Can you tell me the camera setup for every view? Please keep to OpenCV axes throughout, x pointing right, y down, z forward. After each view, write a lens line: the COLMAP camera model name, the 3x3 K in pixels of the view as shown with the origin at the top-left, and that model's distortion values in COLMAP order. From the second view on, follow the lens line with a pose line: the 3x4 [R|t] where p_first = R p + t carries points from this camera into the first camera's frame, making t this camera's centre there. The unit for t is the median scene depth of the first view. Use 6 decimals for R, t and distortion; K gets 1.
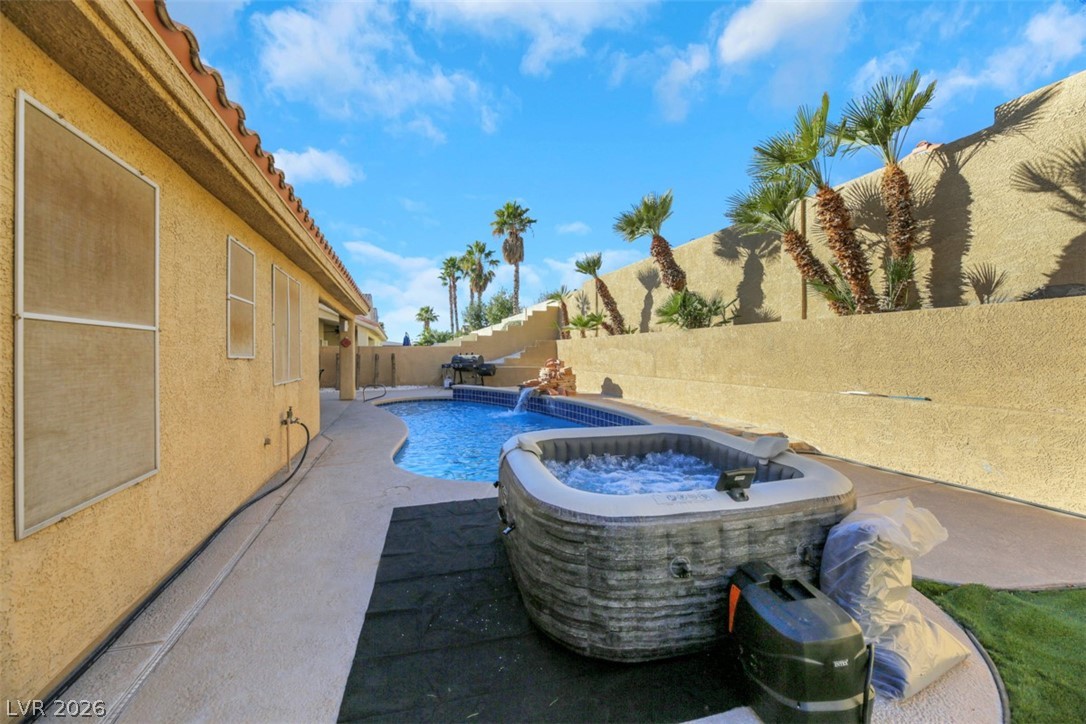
lens RADIAL K [[438.2, 0, 541.1], [0, 438.2, 358.9], [0, 0, 1]] dist [0.000038, -0.003417]
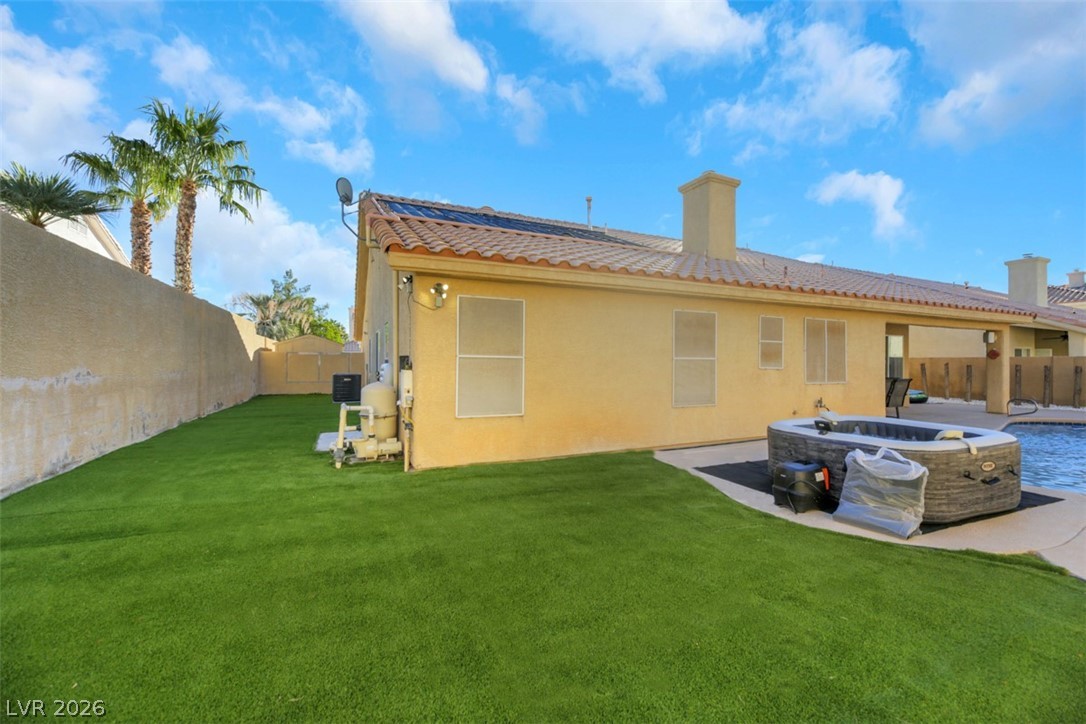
lens RADIAL K [[436.3, 0, 540.7], [0, 436.3, 359.0], [0, 0, 1]] dist [-0.003173, -0.000942]
pose [[0.109356, -0.005142, -0.993989, 0.411026], [-0.014548, 0.999871, -0.006773, -0.005773], [0.993896, 0.015201, 0.109268, -0.114372]]
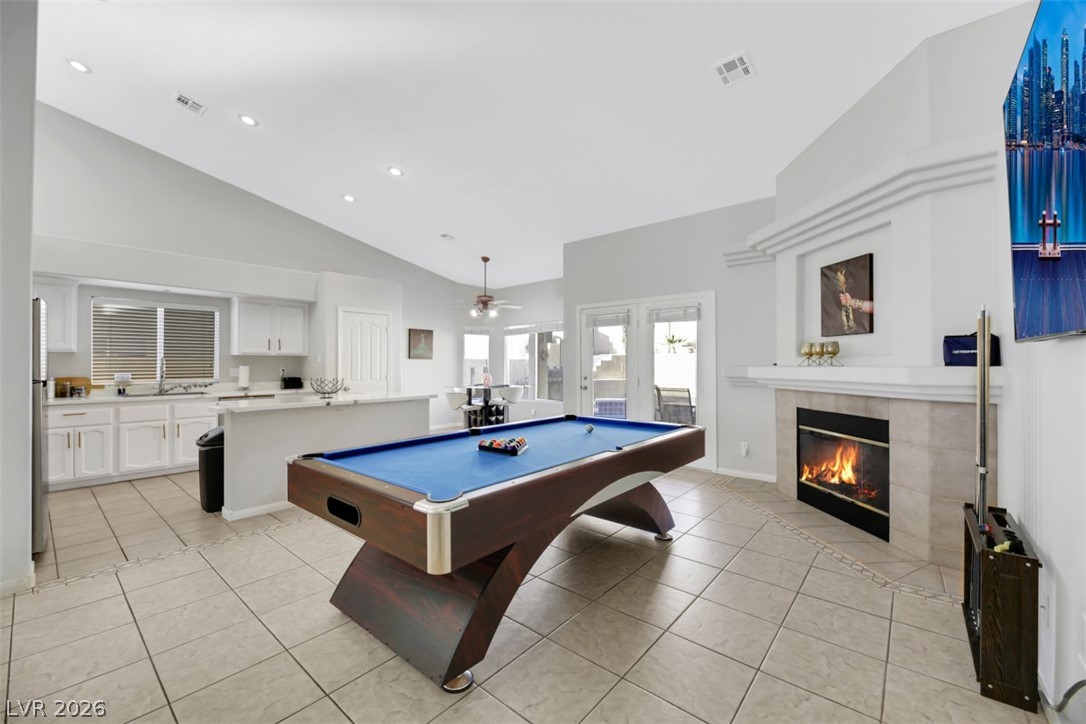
lens RADIAL K [[438.2, 0, 541.1], [0, 438.2, 358.9], [0, 0, 1]] dist [0.000038, -0.003417]
pose [[0.850198, 0.007466, 0.526410, -0.917100], [0.006529, 0.999673, -0.024723, -0.007810], [-0.526422, 0.024456, 0.849871, 0.246853]]
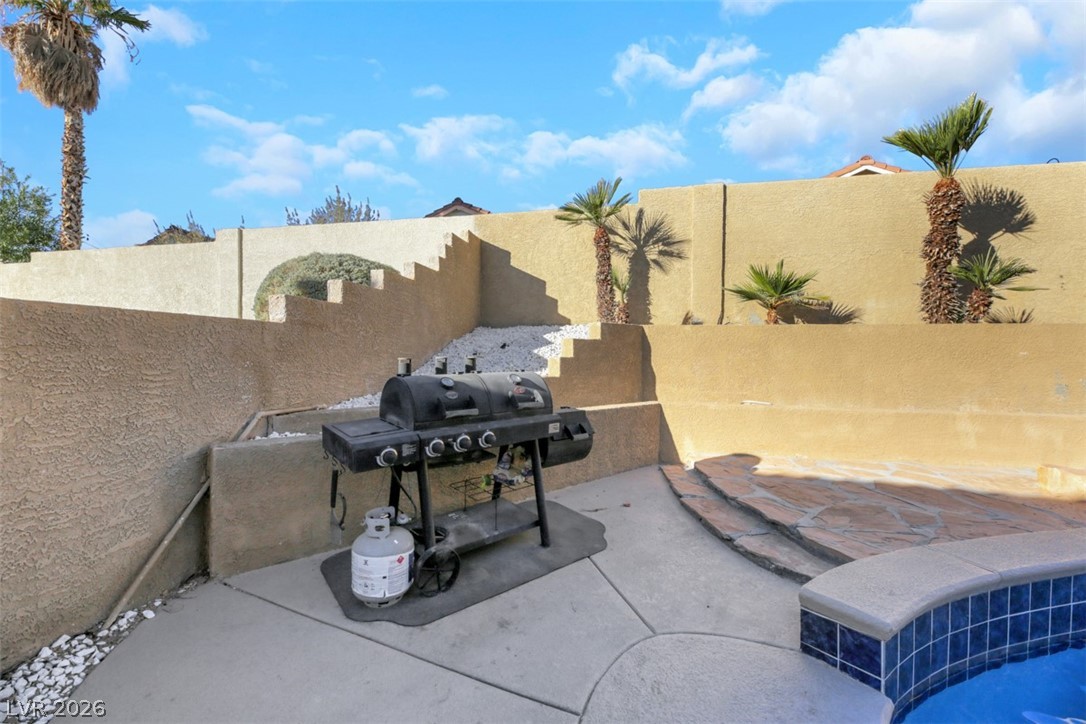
lens RADIAL K [[438.2, 0, 541.1], [0, 438.2, 358.9], [0, 0, 1]] dist [0.000038, -0.003417]
pose [[0.509596, 0.000971, 0.860413, -0.400697], [0.000389, 0.999999, -0.001358, -0.017909], [-0.860414, 0.001027, 0.509595, 1.125308]]
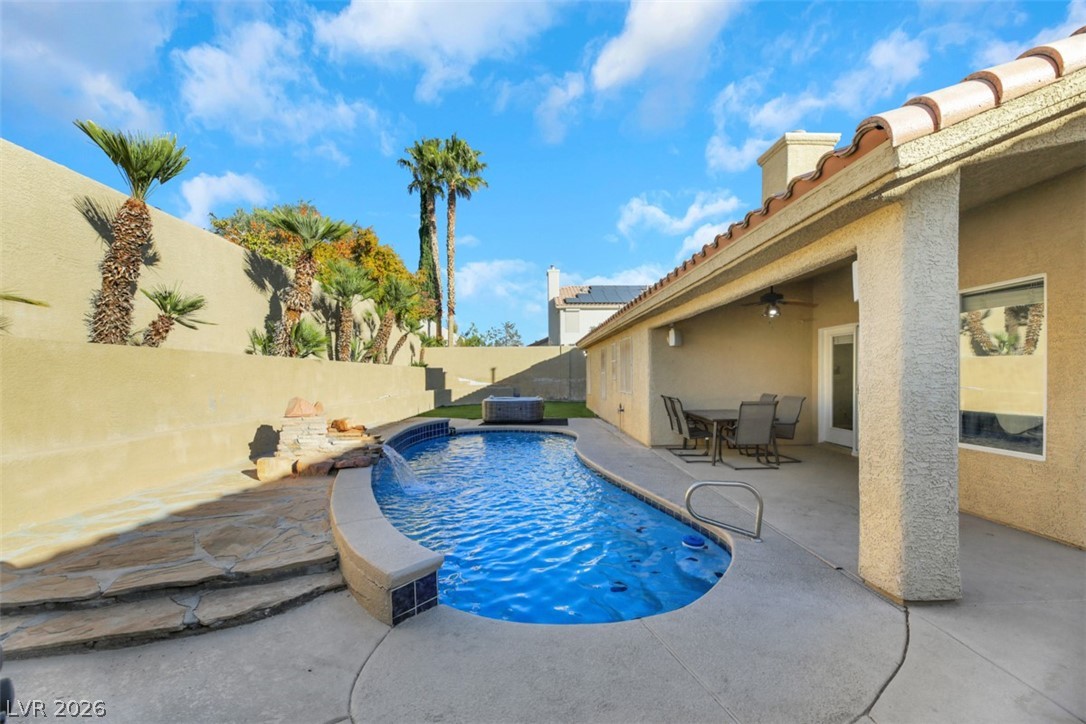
lens RADIAL K [[445.2, 0, 539.8], [0, 445.2, 381.9], [0, 0, 1]] dist [-0.001262, -0.000249]
pose [[-0.956501, 0.007244, 0.291639, -0.333037], [0.015247, 0.999567, 0.025177, -0.022928], [-0.291330, 0.028529, -0.956197, 1.293426]]
